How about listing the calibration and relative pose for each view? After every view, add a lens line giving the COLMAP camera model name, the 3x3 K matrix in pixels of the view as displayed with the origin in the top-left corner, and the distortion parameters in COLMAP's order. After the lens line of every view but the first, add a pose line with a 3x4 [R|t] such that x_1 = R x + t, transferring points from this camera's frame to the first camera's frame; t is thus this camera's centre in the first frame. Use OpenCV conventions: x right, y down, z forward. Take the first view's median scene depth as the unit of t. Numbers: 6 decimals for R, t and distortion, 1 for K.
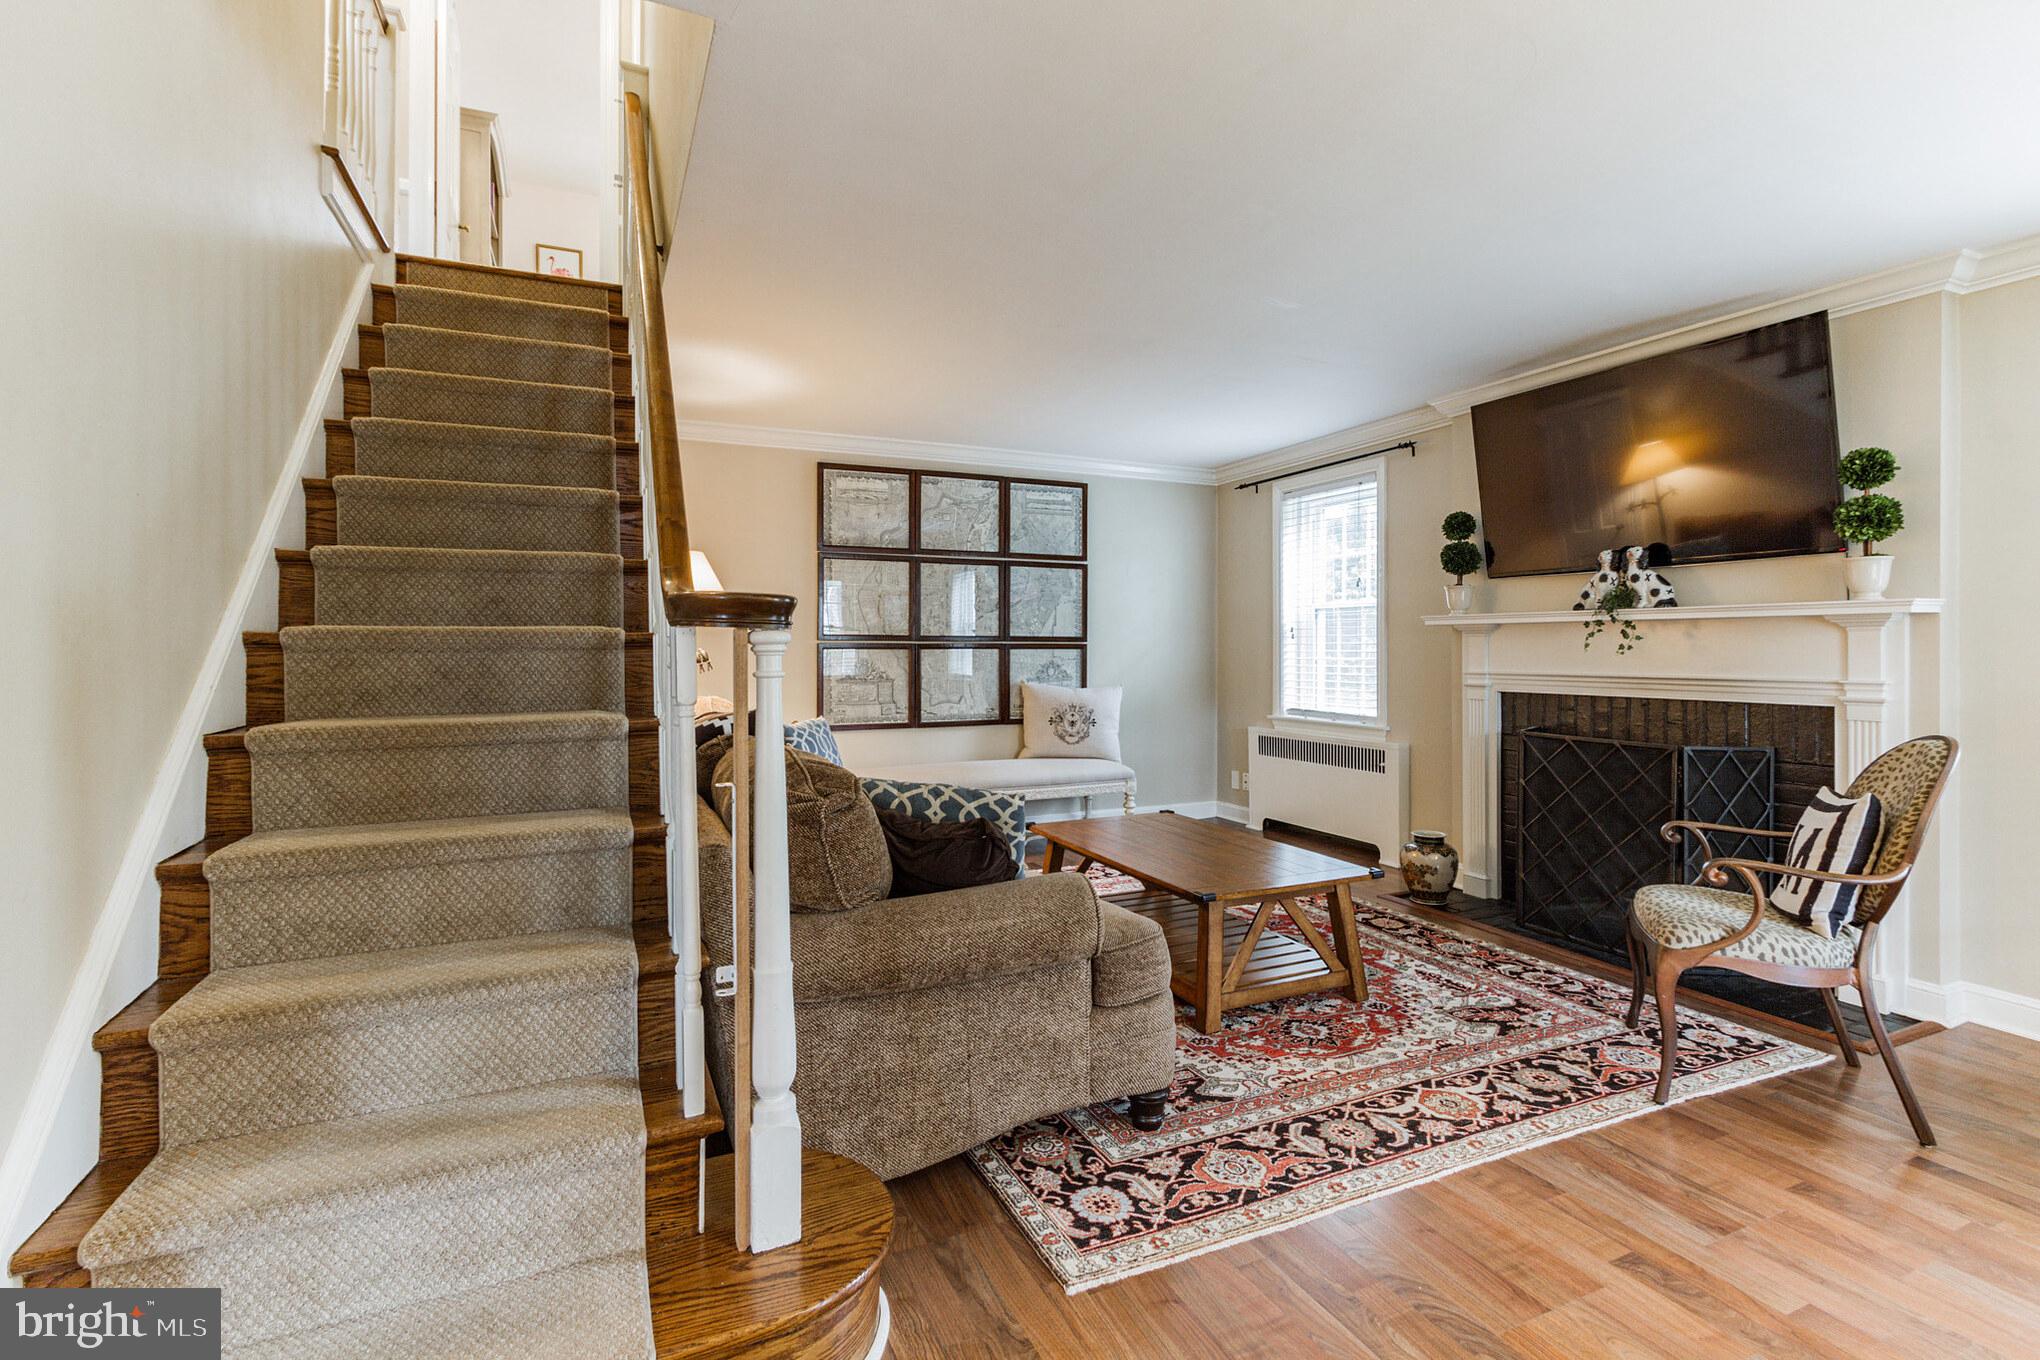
lens RADIAL K [[948.3, 0, 1026.2], [0, 948.3, 654.3], [0, 0, 1]] dist [0.000411, -0.000120]
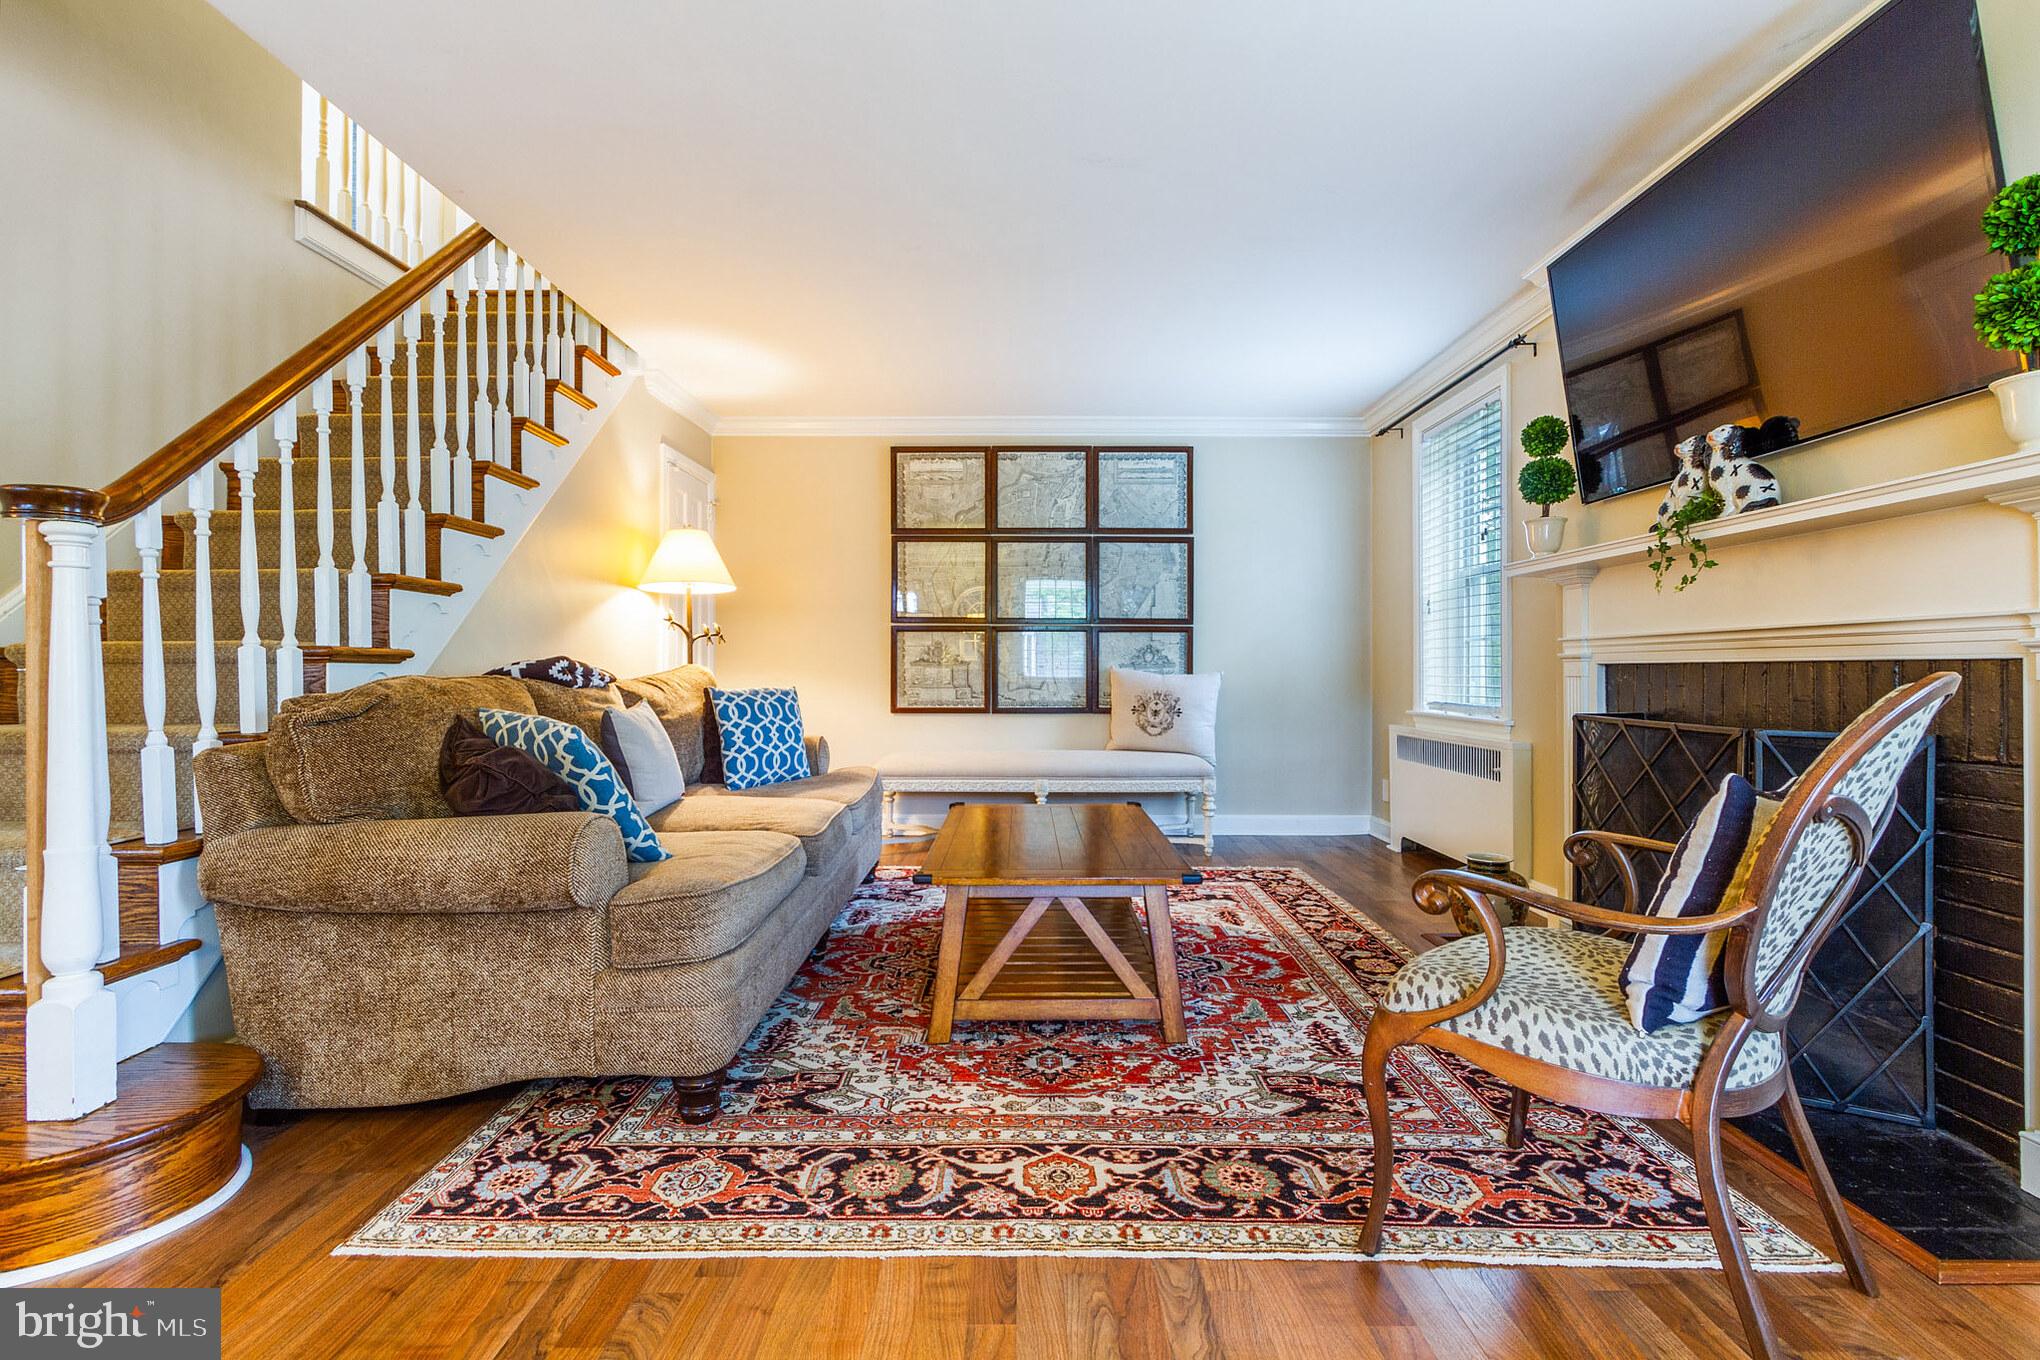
lens RADIAL K [[940.0, 0, 1024.3], [0, 940.0, 669.6], [0, 0, 1]] dist [0.004086, -0.000894]
pose [[0.907673, 0.001631, -0.419674, 0.566175], [-0.004769, 0.999968, -0.006429, 0.069946], [0.419650, 0.007837, 0.907652, 0.258213]]
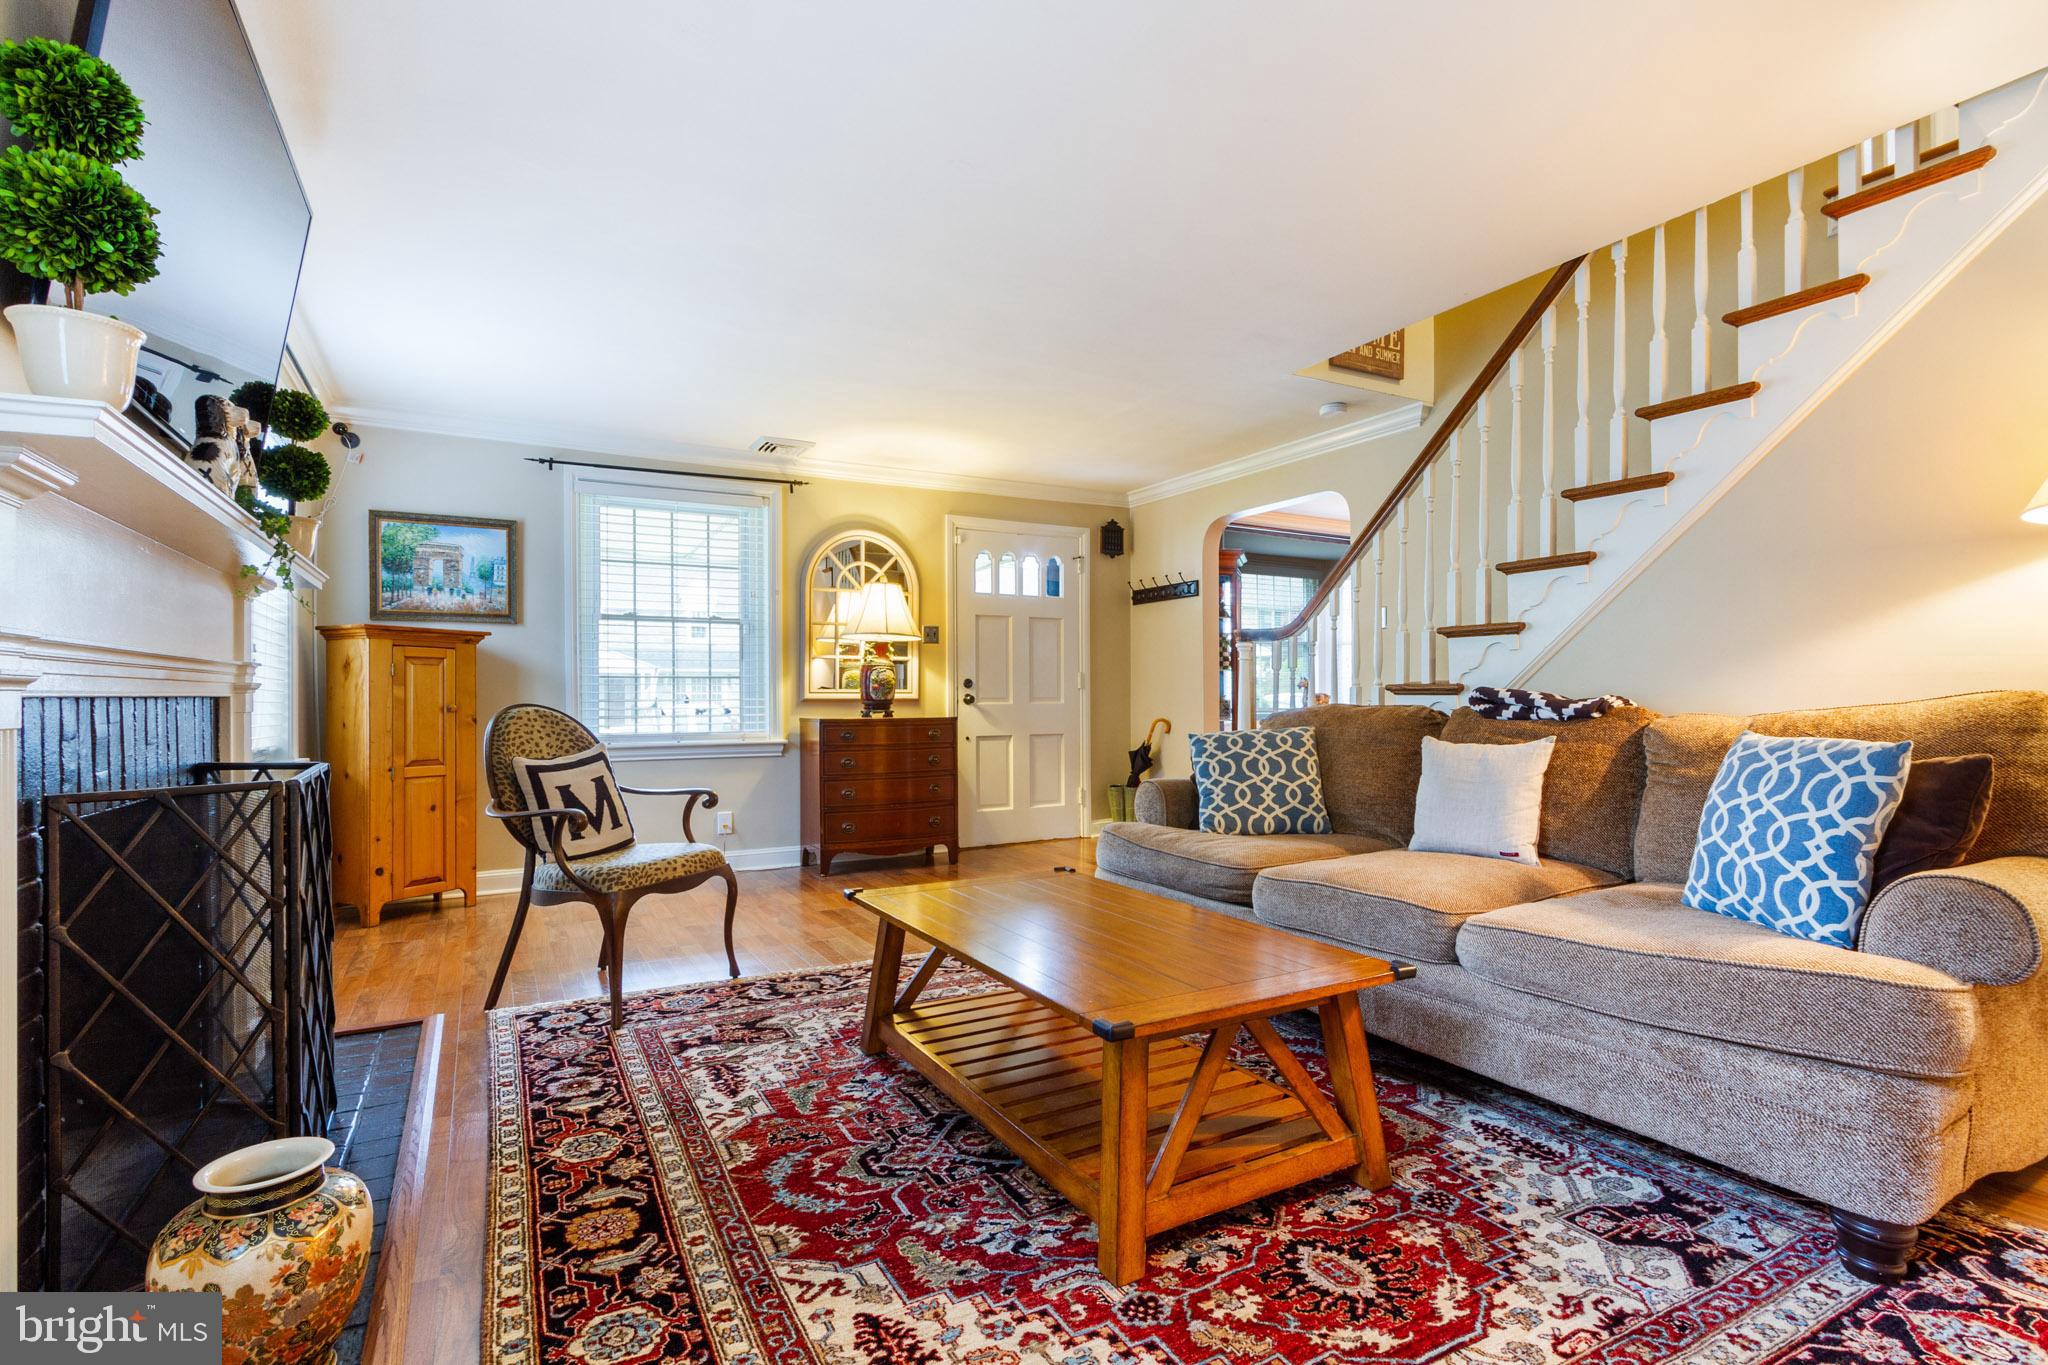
lens RADIAL K [[952.5, 0, 1025.1], [0, 952.5, 701.0], [0, 0, 1]] dist [-0.001368, -0.001045]
pose [[-0.996763, 0.004866, -0.080250, 0.286736], [0.003845, 0.999910, 0.012876, 0.052271], [0.080305, 0.012526, -0.996692, 1.854060]]
